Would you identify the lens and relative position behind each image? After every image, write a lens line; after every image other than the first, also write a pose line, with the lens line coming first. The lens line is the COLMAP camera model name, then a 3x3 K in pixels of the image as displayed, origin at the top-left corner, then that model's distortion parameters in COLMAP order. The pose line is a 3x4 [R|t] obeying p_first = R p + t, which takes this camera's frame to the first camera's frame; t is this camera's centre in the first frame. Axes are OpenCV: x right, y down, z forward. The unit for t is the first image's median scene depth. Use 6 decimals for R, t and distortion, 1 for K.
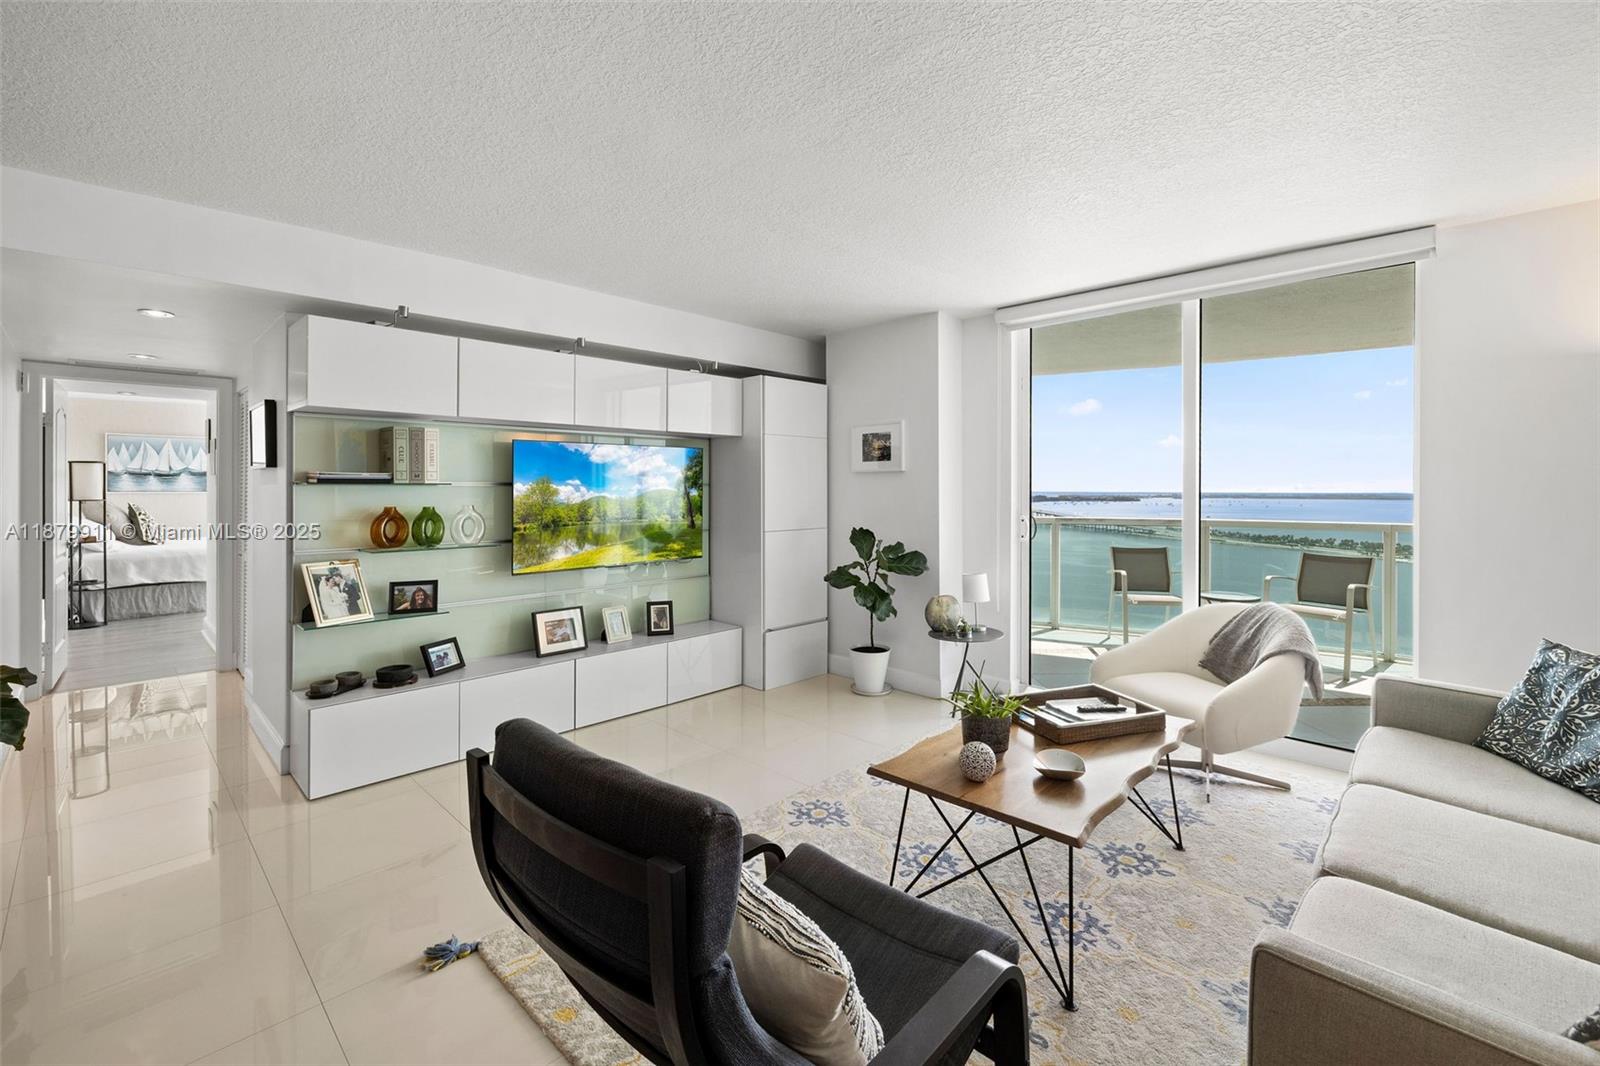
lens RADIAL K [[685.1, 0, 795.1], [0, 685.1, 484.6], [0, 0, 1]] dist [-0.001412, 0.000081]
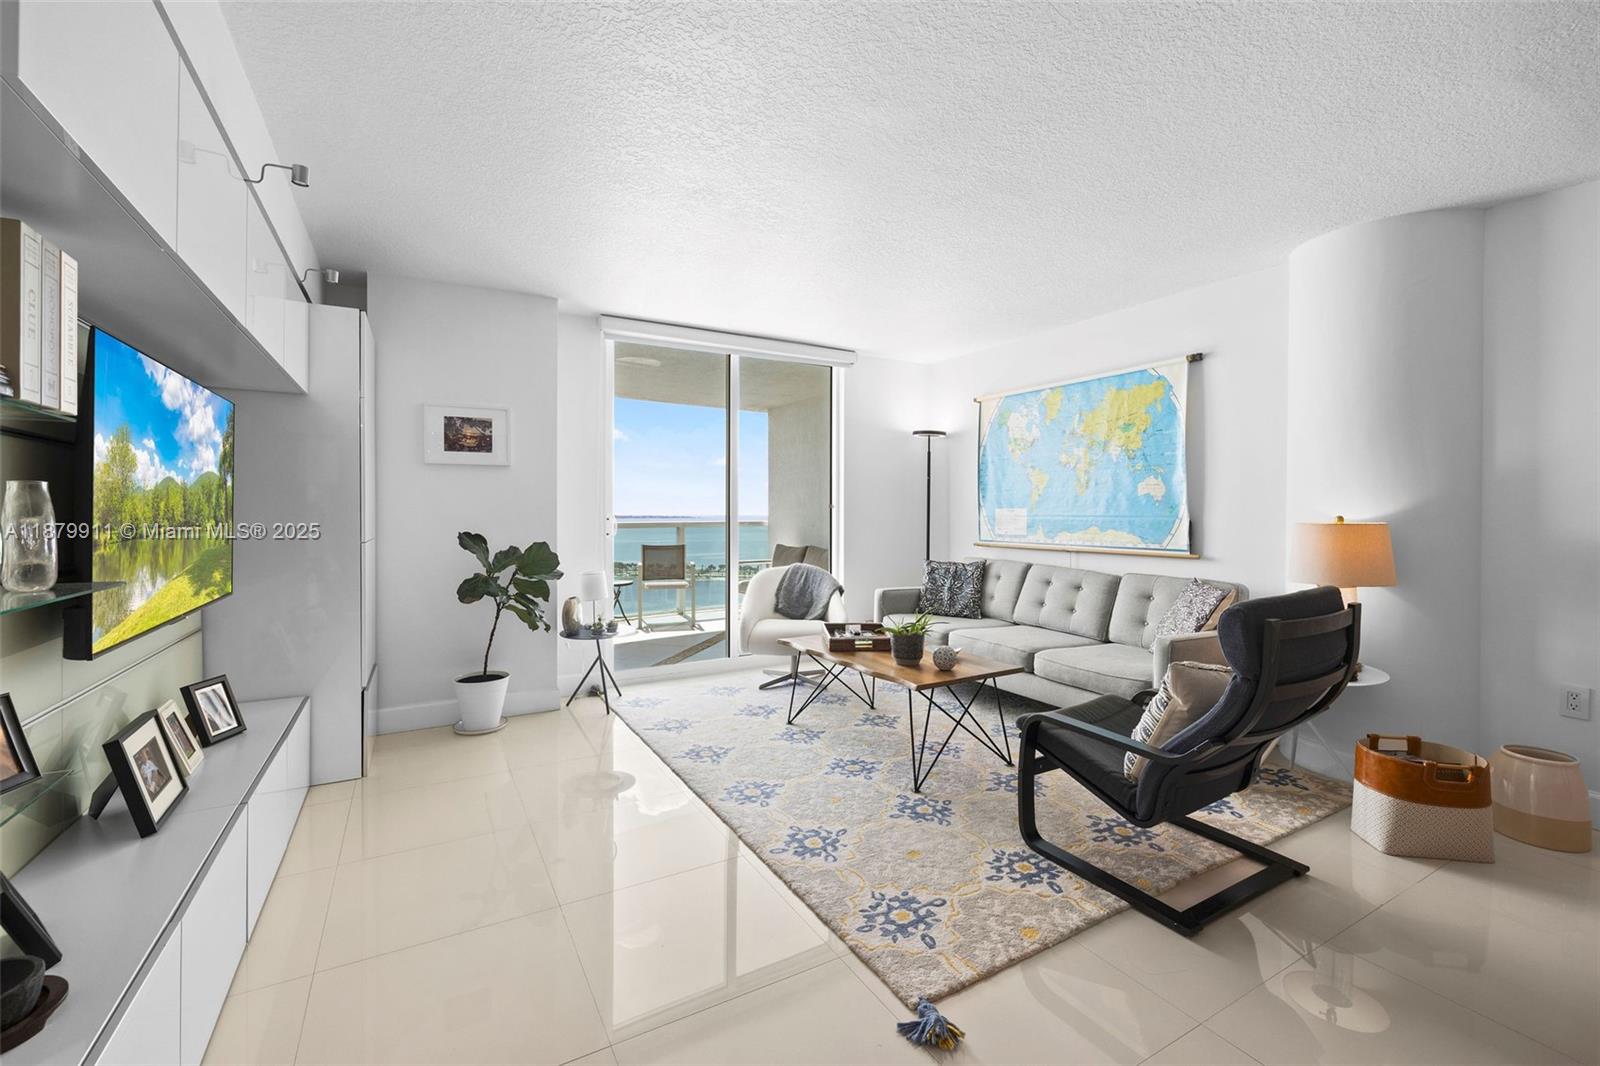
lens RADIAL K [[674.0, 0, 800.4], [0, 674.0, 514.9], [0, 0, 1]] dist [-0.002040, -0.000177]
pose [[0.276092, -0.006157, 0.961112, -0.601376], [-0.003577, 0.999966, 0.007433, 0.037212], [-0.961125, -0.005490, 0.276060, 0.430788]]
